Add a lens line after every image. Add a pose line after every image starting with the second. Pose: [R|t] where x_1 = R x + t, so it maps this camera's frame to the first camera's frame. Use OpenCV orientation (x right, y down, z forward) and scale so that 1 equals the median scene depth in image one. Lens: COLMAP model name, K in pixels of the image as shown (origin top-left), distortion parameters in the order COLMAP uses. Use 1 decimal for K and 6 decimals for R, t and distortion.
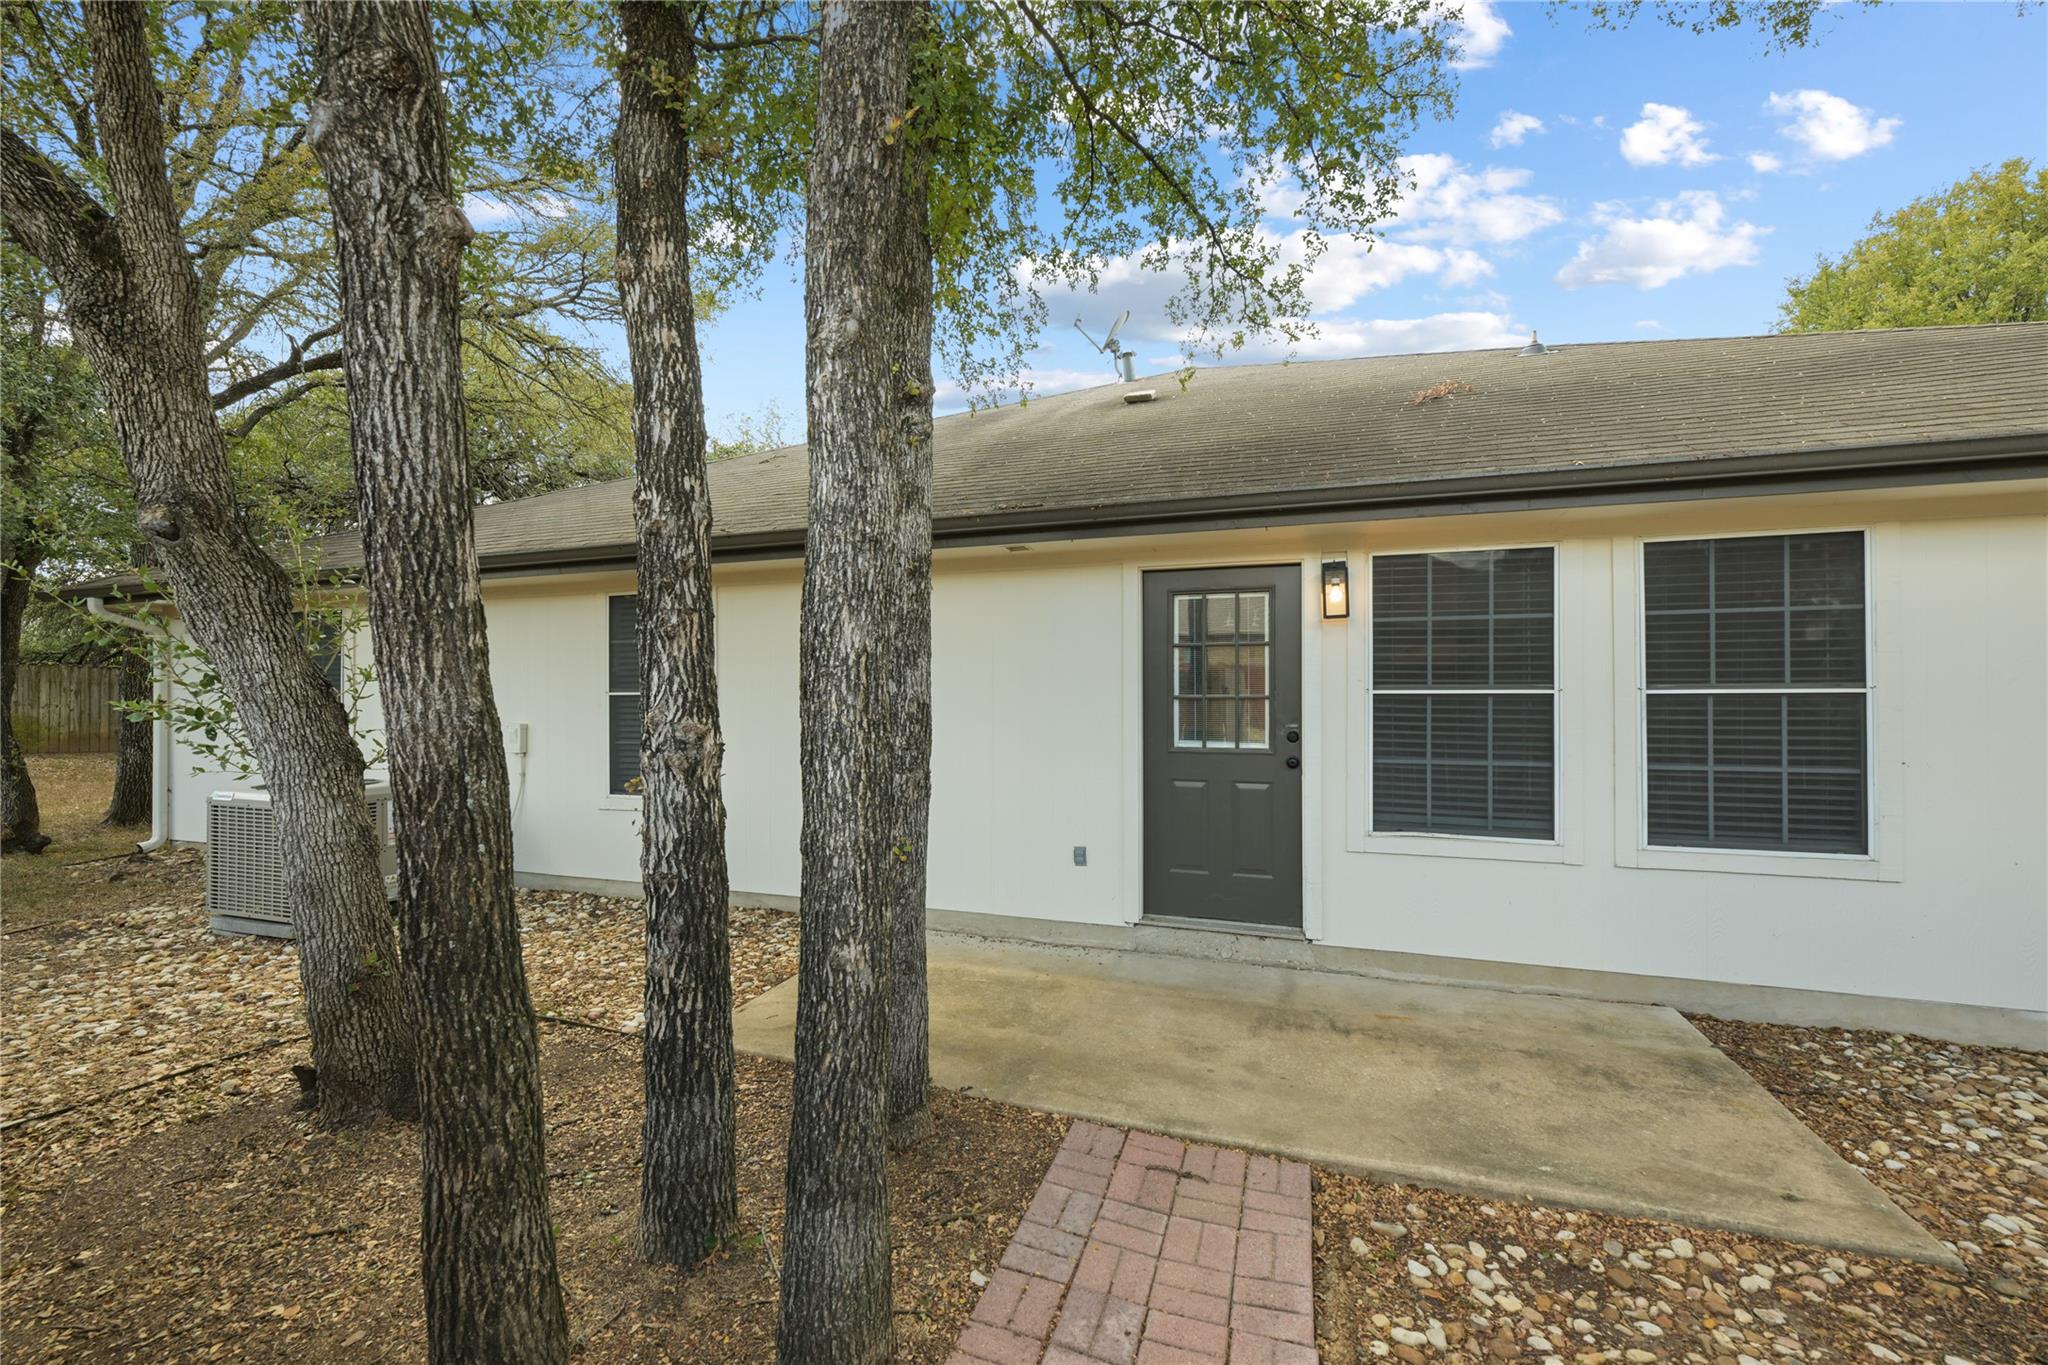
lens RADIAL K [[805.2, 0, 1022.9], [0, 805.2, 684.6], [0, 0, 1]] dist [0.000113, 0.000037]
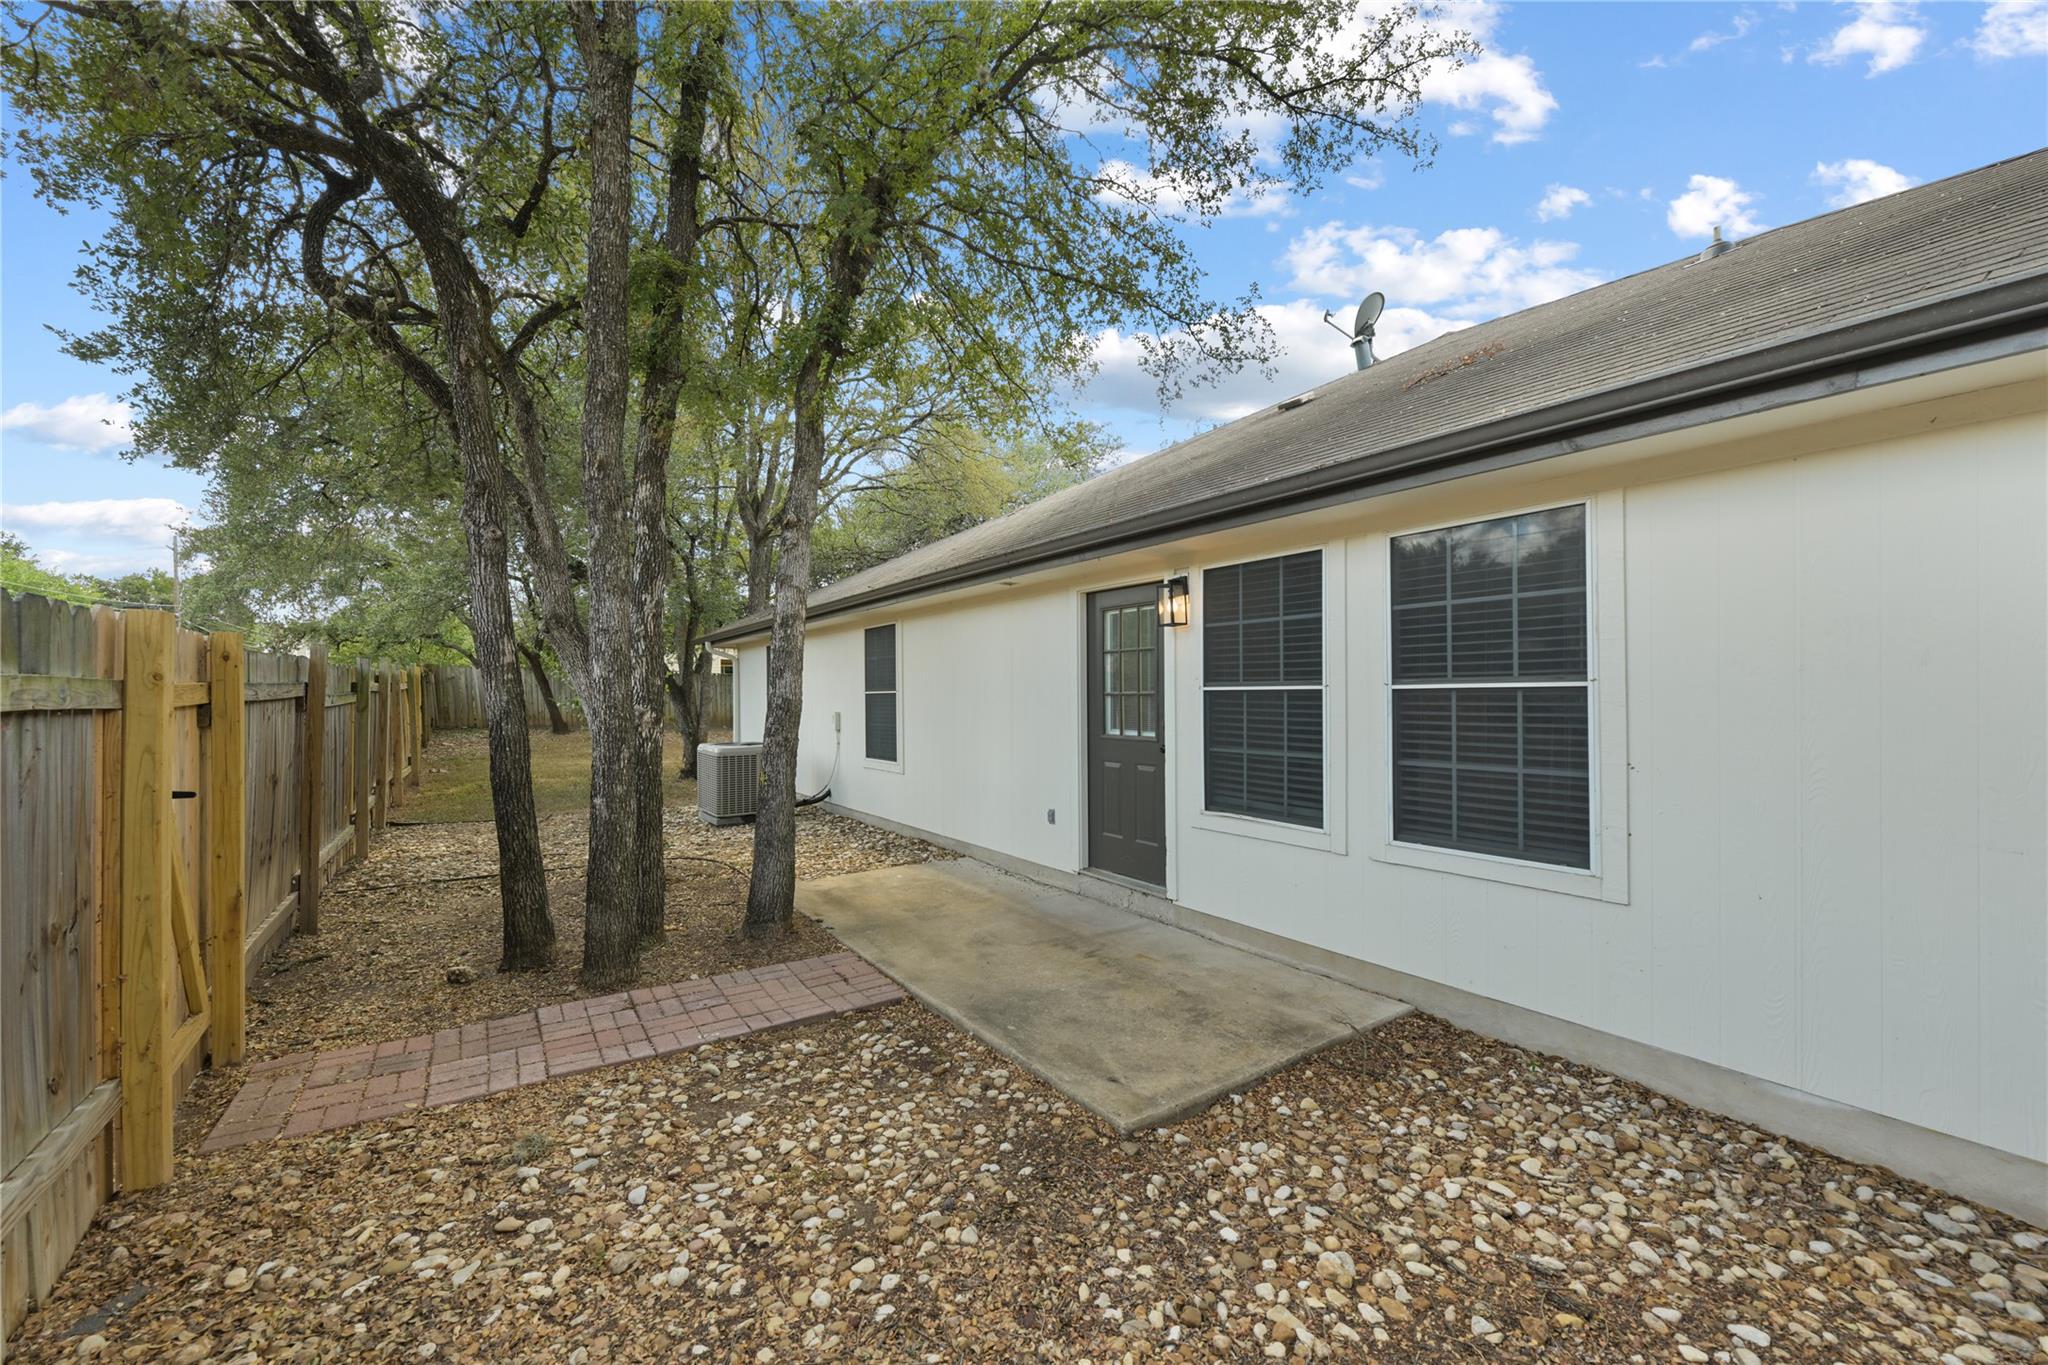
lens RADIAL K [[805.2, 0, 1032.2], [0, 805.2, 690.6], [0, 0, 1]] dist [0.000113, 0.000037]
pose [[0.799848, -0.006500, -0.600167, 1.023702], [0.013703, 0.999878, 0.007434, -0.000397], [0.600046, -0.014170, 0.799840, -0.066736]]
